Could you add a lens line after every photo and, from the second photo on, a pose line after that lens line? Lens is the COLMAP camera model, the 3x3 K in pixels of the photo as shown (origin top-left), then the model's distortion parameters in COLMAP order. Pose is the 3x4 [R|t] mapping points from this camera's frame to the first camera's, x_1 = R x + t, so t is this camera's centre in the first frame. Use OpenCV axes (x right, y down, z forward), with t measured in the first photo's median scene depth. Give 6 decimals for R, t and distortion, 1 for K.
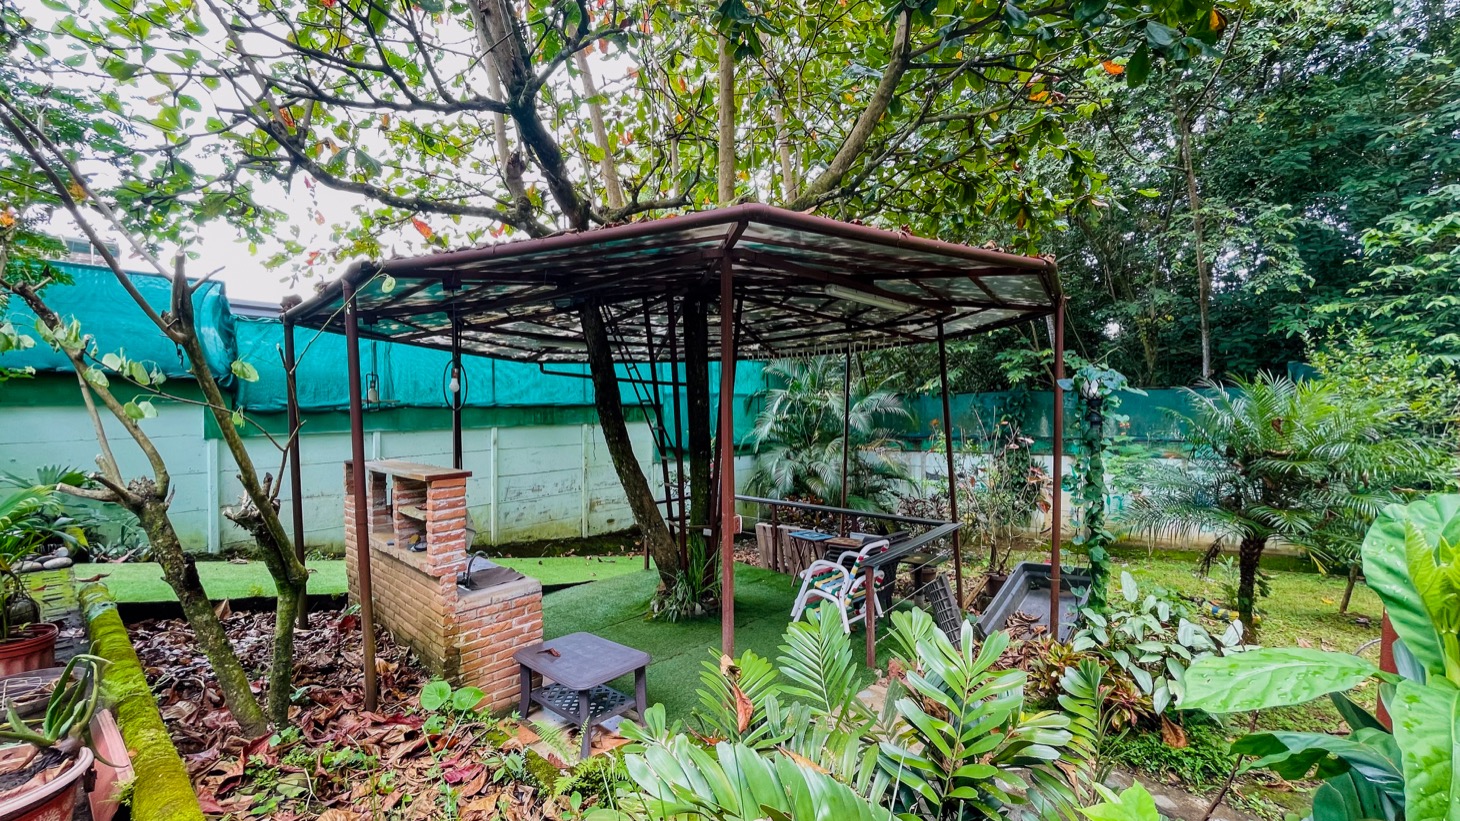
lens RADIAL K [[594.7, 0, 731.7], [0, 594.7, 412.6], [0, 0, 1]] dist [-0.002575, 0.001528]
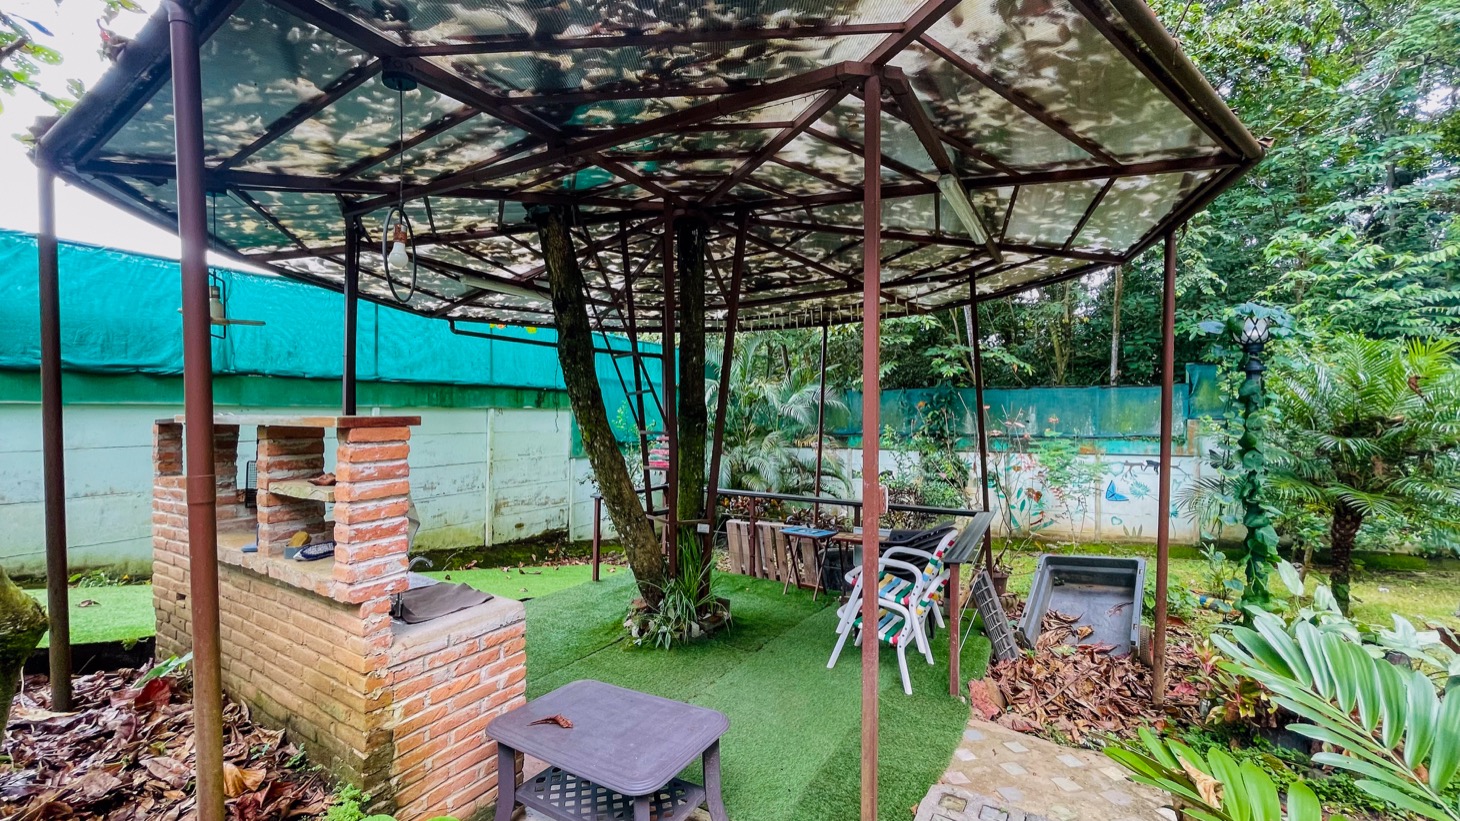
lens RADIAL K [[594.7, 0, 734.6], [0, 594.7, 410.9], [0, 0, 1]] dist [-0.002575, 0.001528]
pose [[0.979413, 0.017665, 0.201095, -0.161675], [-0.014532, 0.999749, -0.017047, 0.062538], [-0.201345, 0.013774, 0.979423, 0.238191]]
